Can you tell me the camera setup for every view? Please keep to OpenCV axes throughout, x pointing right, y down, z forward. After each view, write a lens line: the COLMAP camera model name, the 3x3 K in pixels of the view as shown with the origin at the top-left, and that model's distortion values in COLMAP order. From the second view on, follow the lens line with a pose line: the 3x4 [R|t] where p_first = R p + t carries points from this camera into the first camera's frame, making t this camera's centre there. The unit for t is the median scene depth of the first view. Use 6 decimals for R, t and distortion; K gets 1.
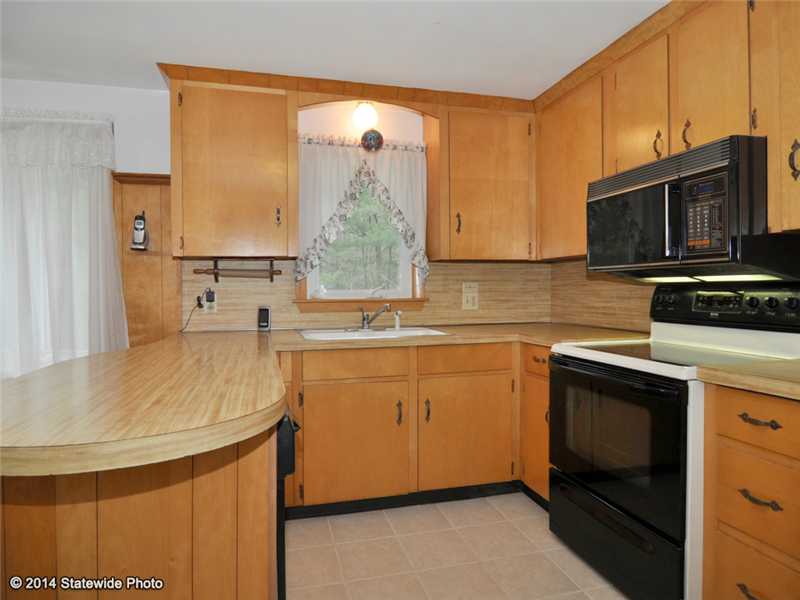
lens RADIAL K [[490.5, 0, 391.7], [0, 490.5, 293.5], [0, 0, 1]] dist [-0.004204, -0.002508]
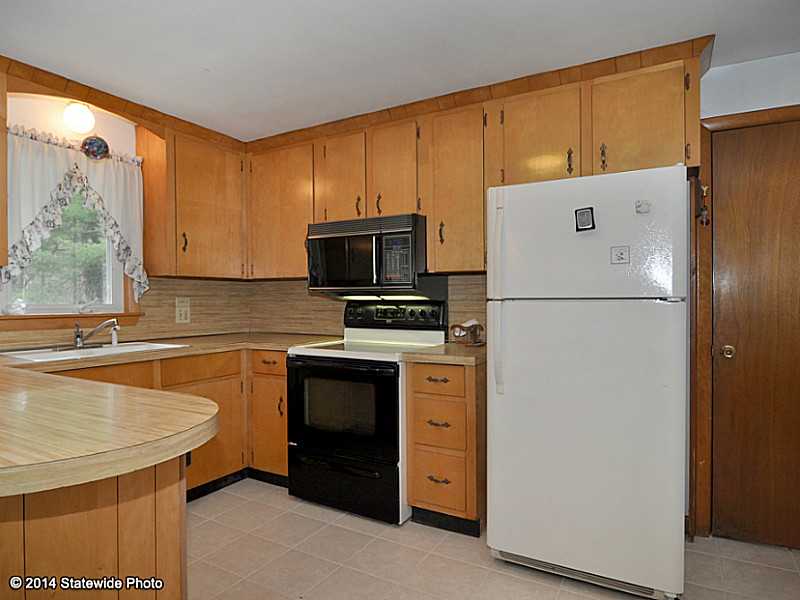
lens RADIAL K [[490.5, 0, 391.7], [0, 490.5, 293.5], [0, 0, 1]] dist [-0.004204, -0.002508]
pose [[0.706891, 0.015321, 0.707157, -0.313494], [0.002017, 0.999718, -0.023676, -0.005500], [-0.707320, 0.018163, 0.706661, -0.074584]]
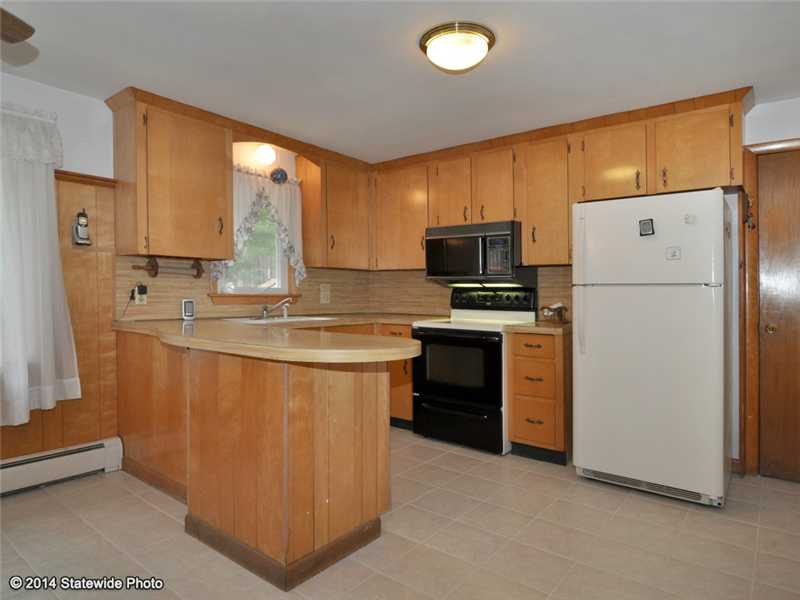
lens RADIAL K [[495.8, 0, 379.9], [0, 495.8, 273.5], [0, 0, 1]] dist [-0.005326, -0.001105]
pose [[0.808695, 0.040275, 0.586847, -0.625199], [-0.012149, 0.998584, -0.051790, 0.021698], [-0.588102, 0.034753, 0.808040, -0.254675]]
